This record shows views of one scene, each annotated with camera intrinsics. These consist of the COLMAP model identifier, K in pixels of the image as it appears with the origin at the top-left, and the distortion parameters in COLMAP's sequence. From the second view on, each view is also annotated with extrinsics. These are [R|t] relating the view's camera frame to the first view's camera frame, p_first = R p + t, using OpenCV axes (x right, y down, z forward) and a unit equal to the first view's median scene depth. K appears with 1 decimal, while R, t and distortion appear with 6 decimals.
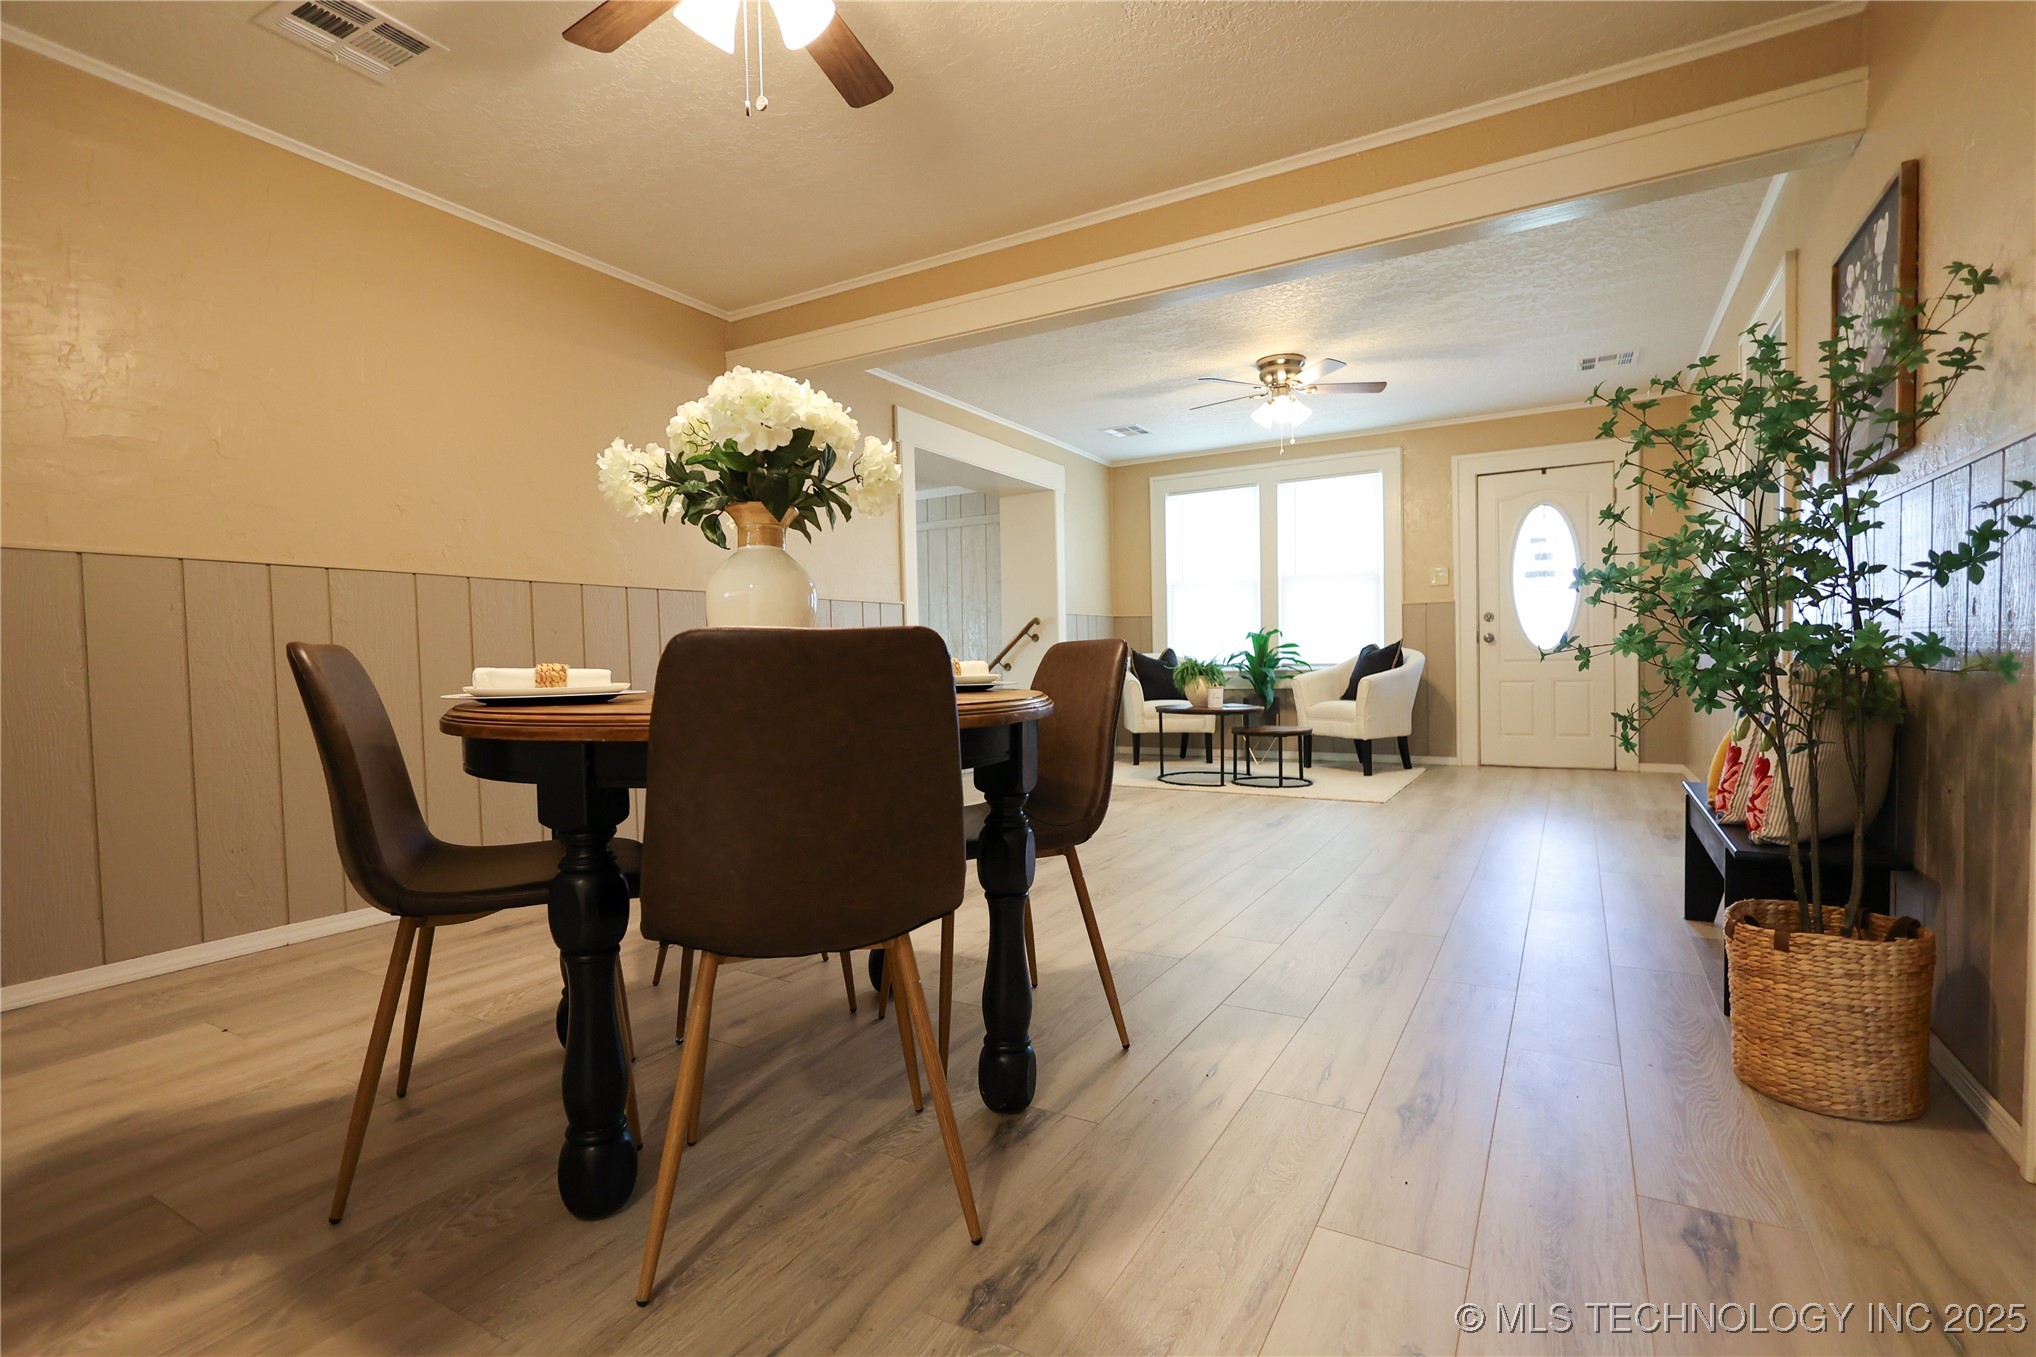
lens RADIAL K [[936.1, 0, 1008.2], [0, 936.1, 679.8], [0, 0, 1]] dist [-0.002474, 0.000050]
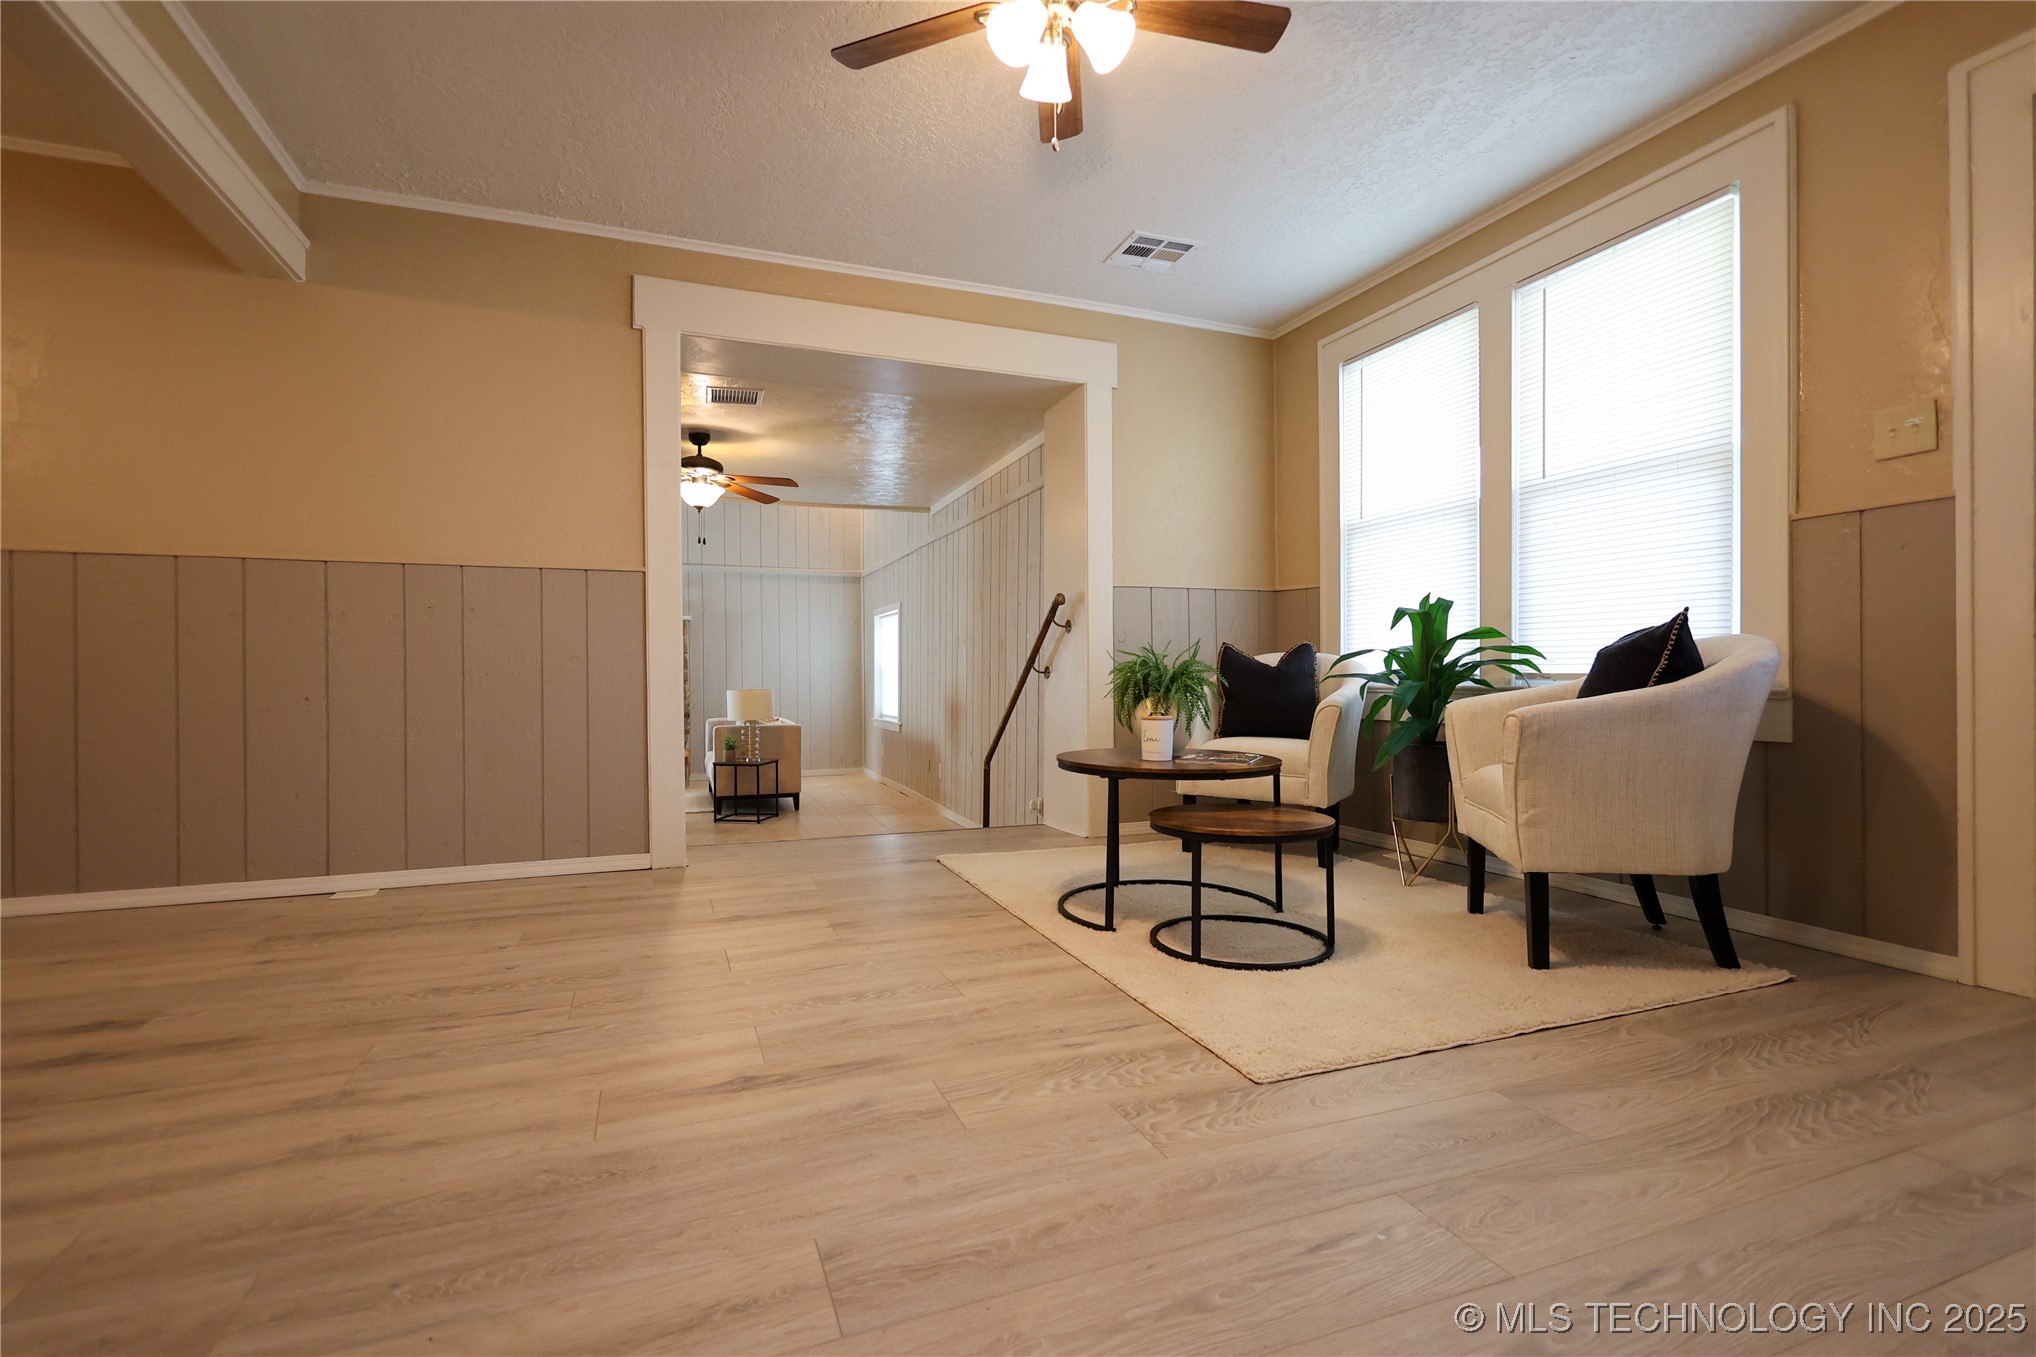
lens RADIAL K [[936.1, 0, 1008.2], [0, 936.1, 679.8], [0, 0, 1]] dist [-0.002474, 0.000050]
pose [[0.756989, 0.023222, -0.653015, 0.434633], [-0.034452, 0.999397, -0.004398, -0.004051], [0.652519, 0.025827, 0.757332, 0.516324]]
